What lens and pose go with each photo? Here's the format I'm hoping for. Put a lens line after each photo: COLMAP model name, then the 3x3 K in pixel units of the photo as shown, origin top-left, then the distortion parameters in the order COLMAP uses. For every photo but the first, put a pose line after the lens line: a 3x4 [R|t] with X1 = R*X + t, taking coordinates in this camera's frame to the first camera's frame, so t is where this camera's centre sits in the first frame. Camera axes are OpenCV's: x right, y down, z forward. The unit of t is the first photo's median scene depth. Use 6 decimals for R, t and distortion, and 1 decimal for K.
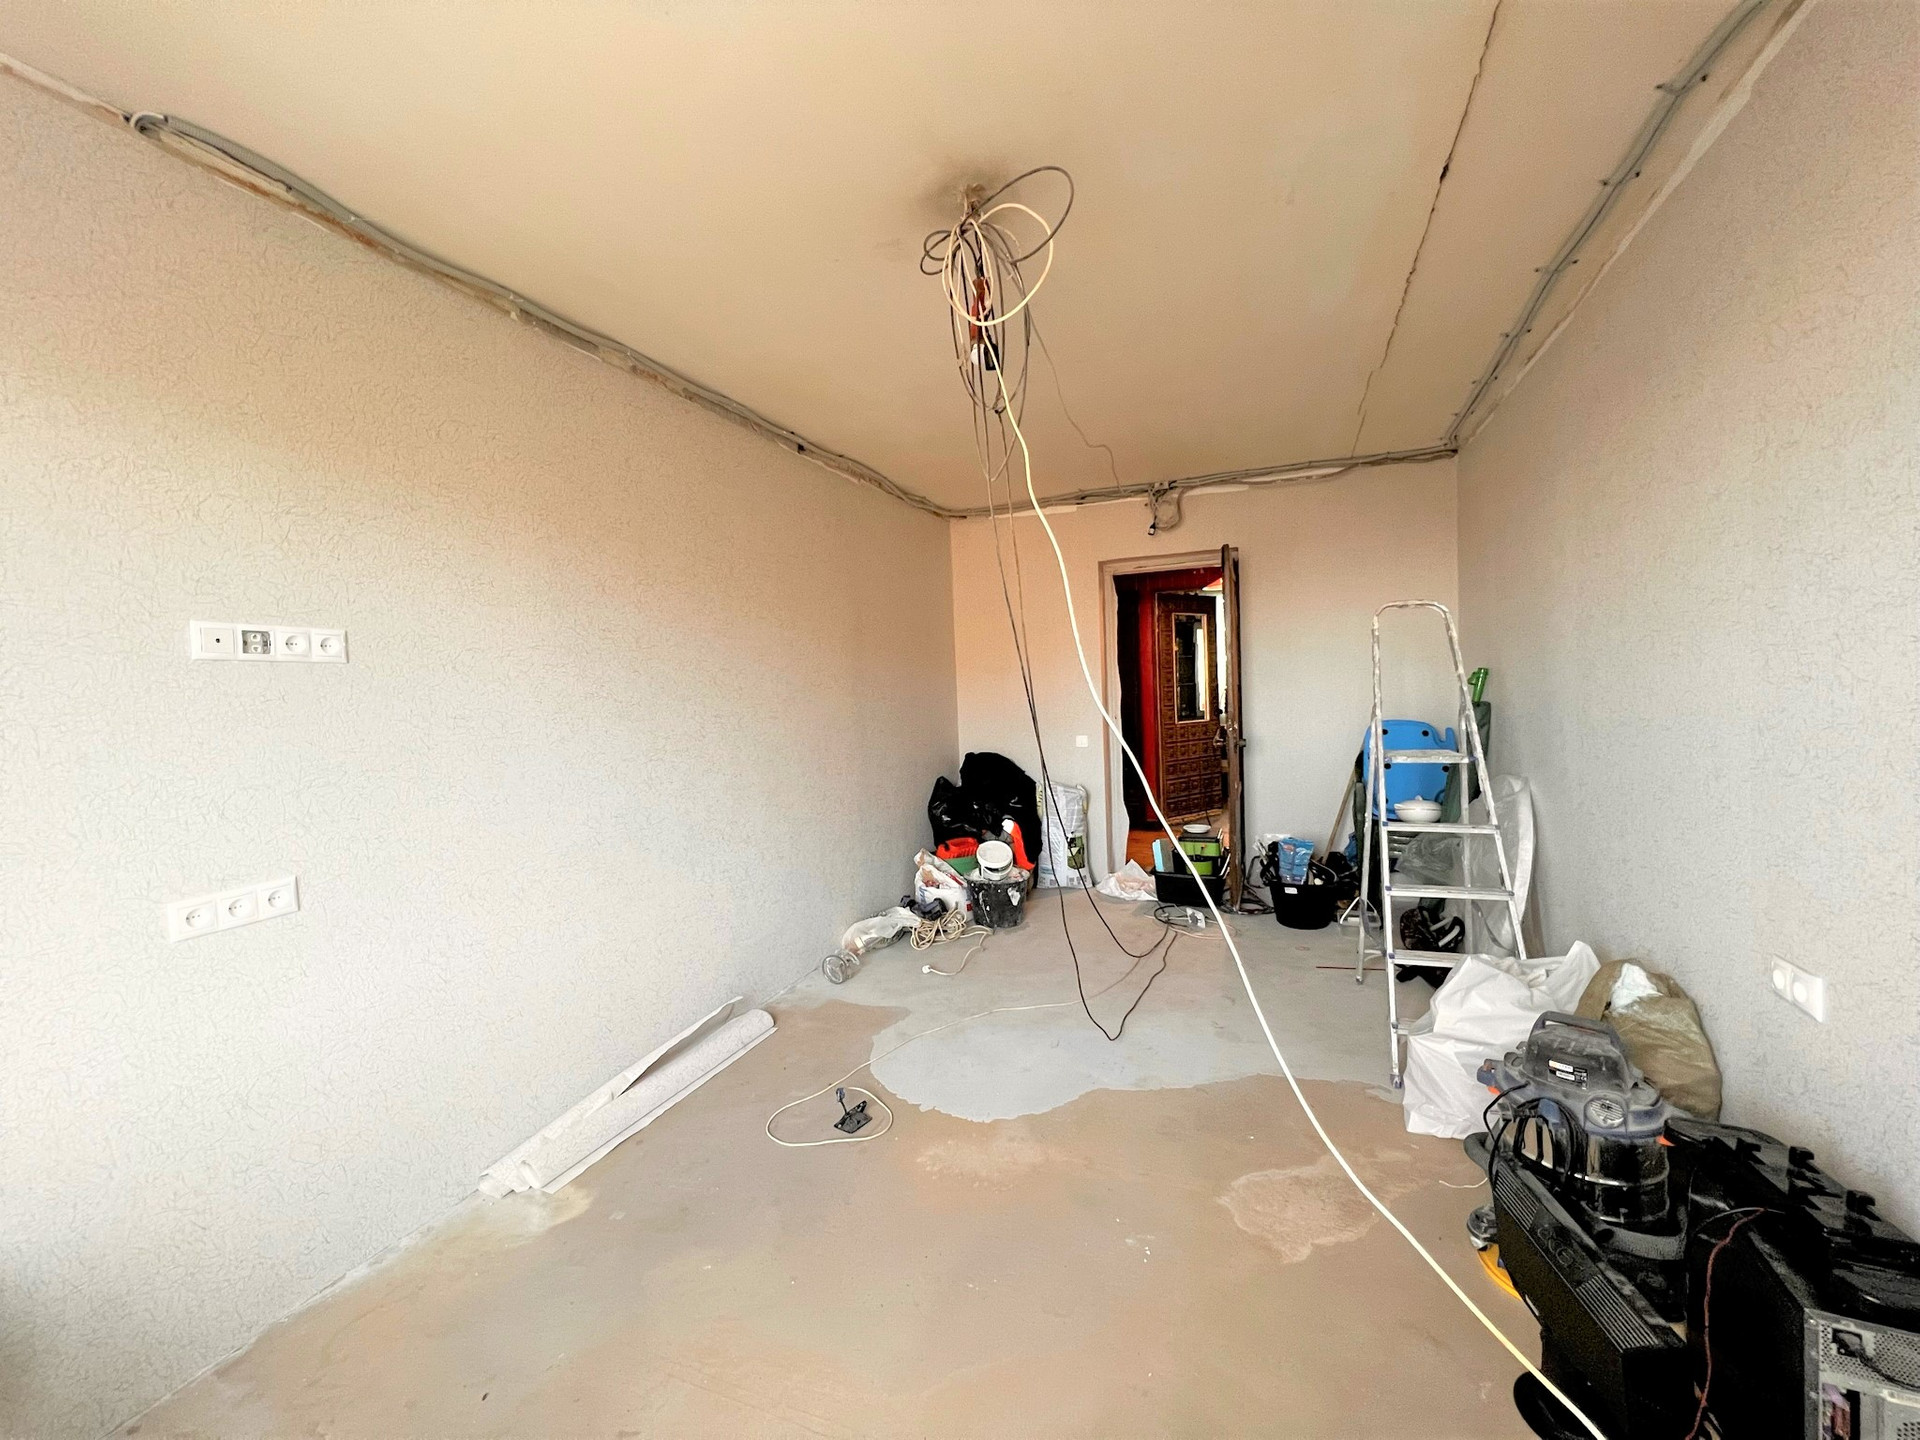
lens RADIAL K [[769.4, 0, 955.2], [0, 769.4, 715.0], [0, 0, 1]] dist [-0.001199, 0.000506]
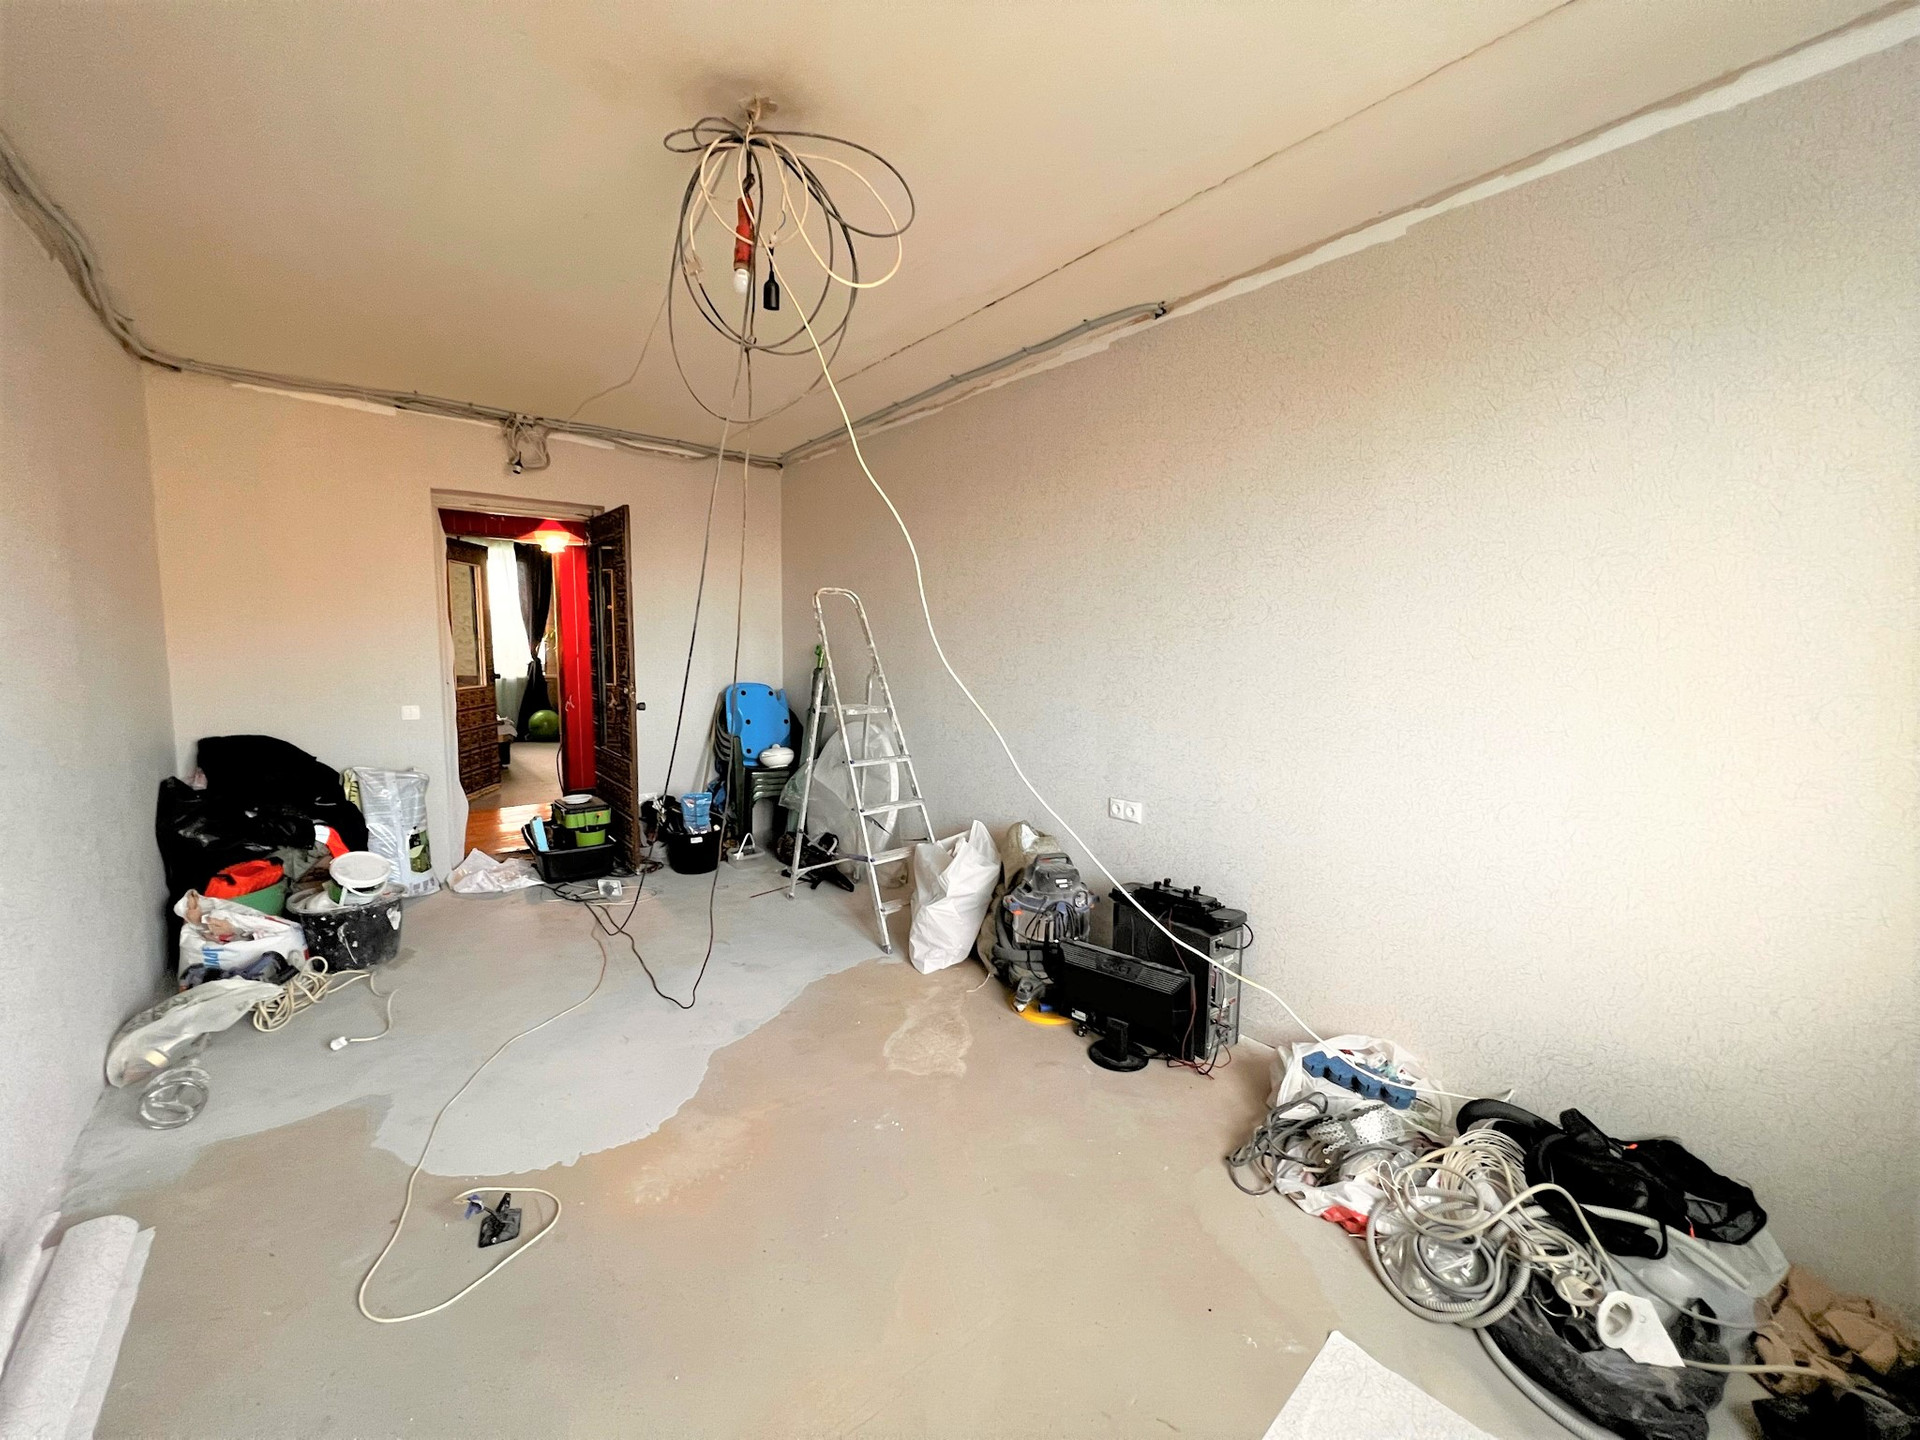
lens RADIAL K [[769.4, 0, 953.2], [0, 769.4, 714.6], [0, 0, 1]] dist [-0.001199, 0.000506]
pose [[0.477054, -0.042369, 0.877852, -0.317988], [0.004119, 0.998934, 0.045975, 0.002321], [-0.878864, -0.018317, 0.476720, 0.156886]]
